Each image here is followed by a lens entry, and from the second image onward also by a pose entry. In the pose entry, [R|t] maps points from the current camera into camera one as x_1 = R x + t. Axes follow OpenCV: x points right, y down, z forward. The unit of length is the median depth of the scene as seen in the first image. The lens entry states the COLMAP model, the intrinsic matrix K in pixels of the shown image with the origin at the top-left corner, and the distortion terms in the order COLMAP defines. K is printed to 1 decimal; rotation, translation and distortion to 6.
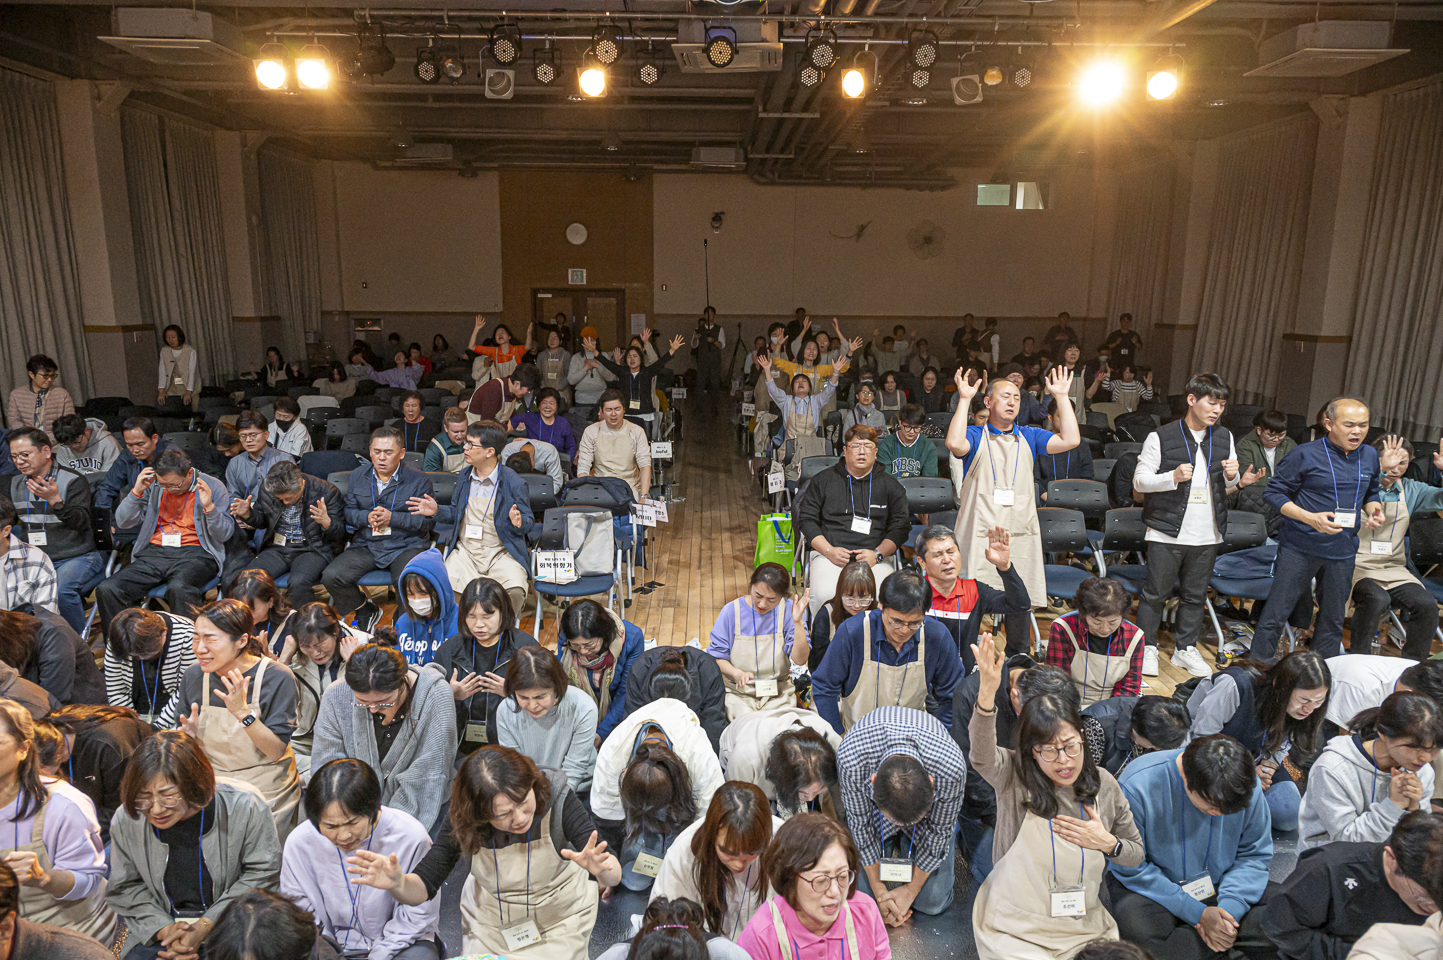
lens RADIAL K [[968.6, 0, 723.5], [0, 968.6, 485.8], [0, 0, 1]] dist [0.012267, -0.022413]
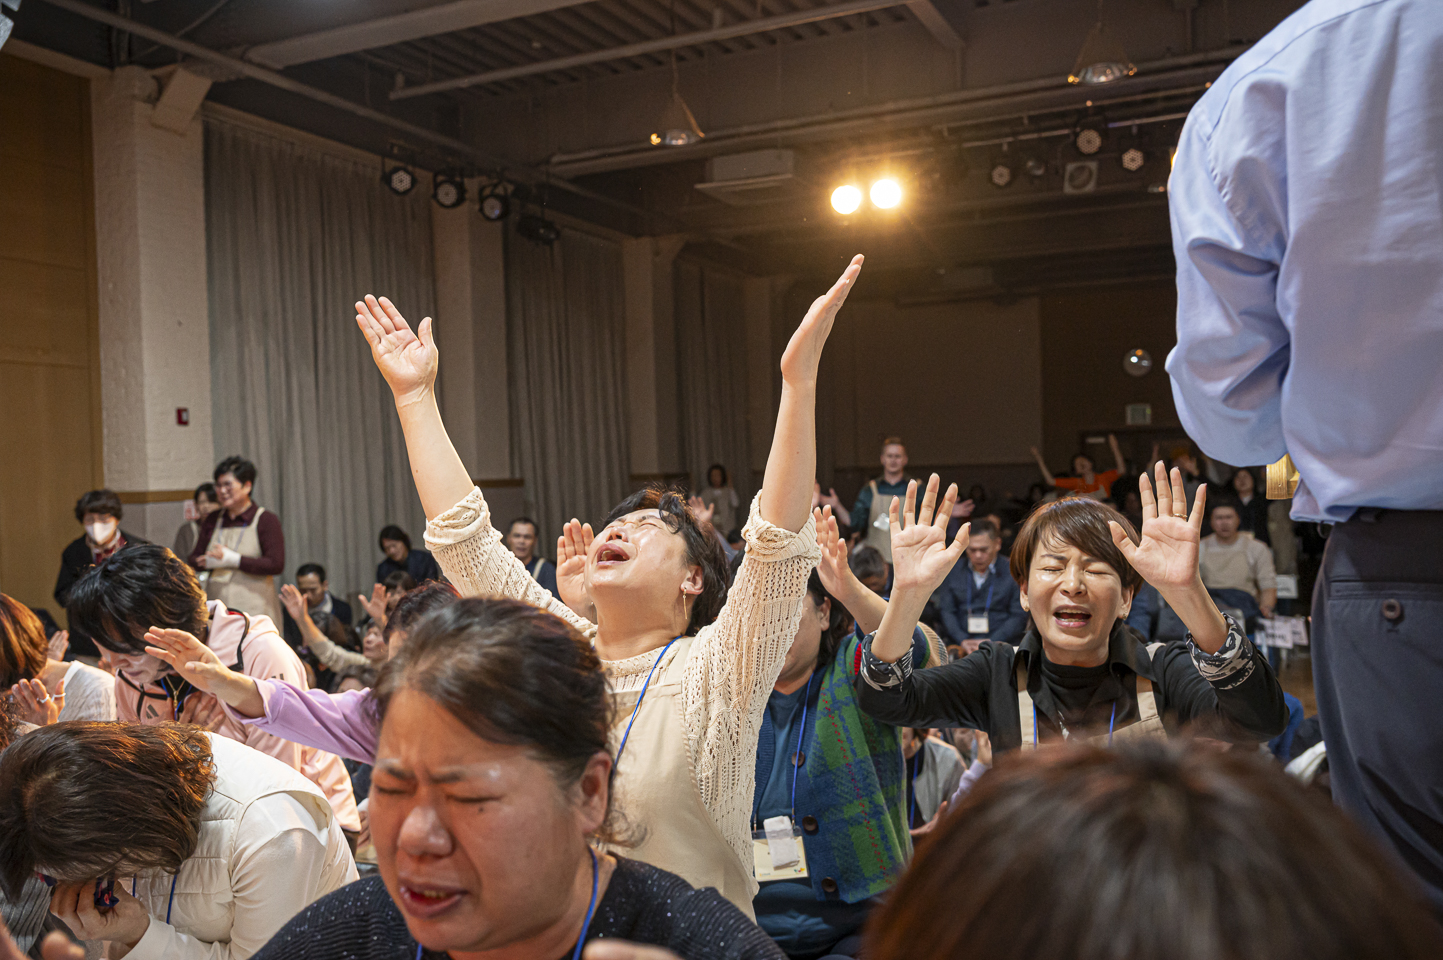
lens RADIAL K [[1270.7, 0, 708.1], [0, 1270.7, 471.7], [0, 0, 1]] dist [0.010910, -0.004306]
pose [[0.899437, -0.033755, -0.435744, -0.032799], [-0.052048, 0.981645, -0.183477, 0.099678], [0.433939, 0.187705, 0.881172, -0.164502]]
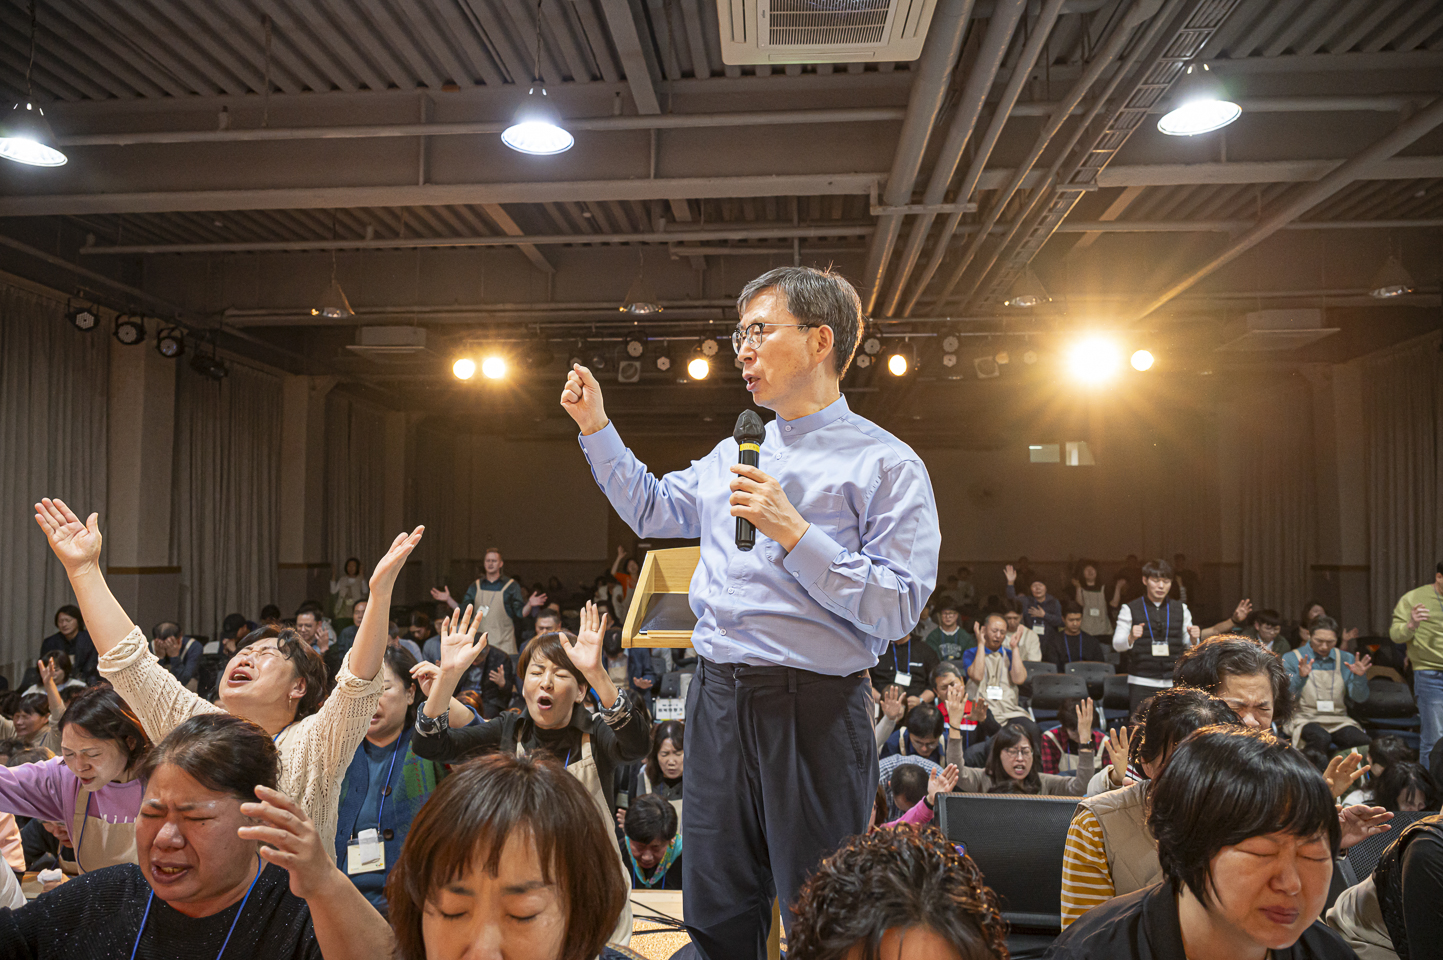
lens RADIAL K [[968.6, 0, 721.1], [0, 968.6, 481.9], [0, 0, 1]] dist [0.012267, -0.022413]
pose [[0.996118, -0.013666, -0.086963, 0.009183], [-0.010470, 0.962473, -0.271175, 0.093983], [0.087406, 0.271033, 0.958594, -0.231062]]
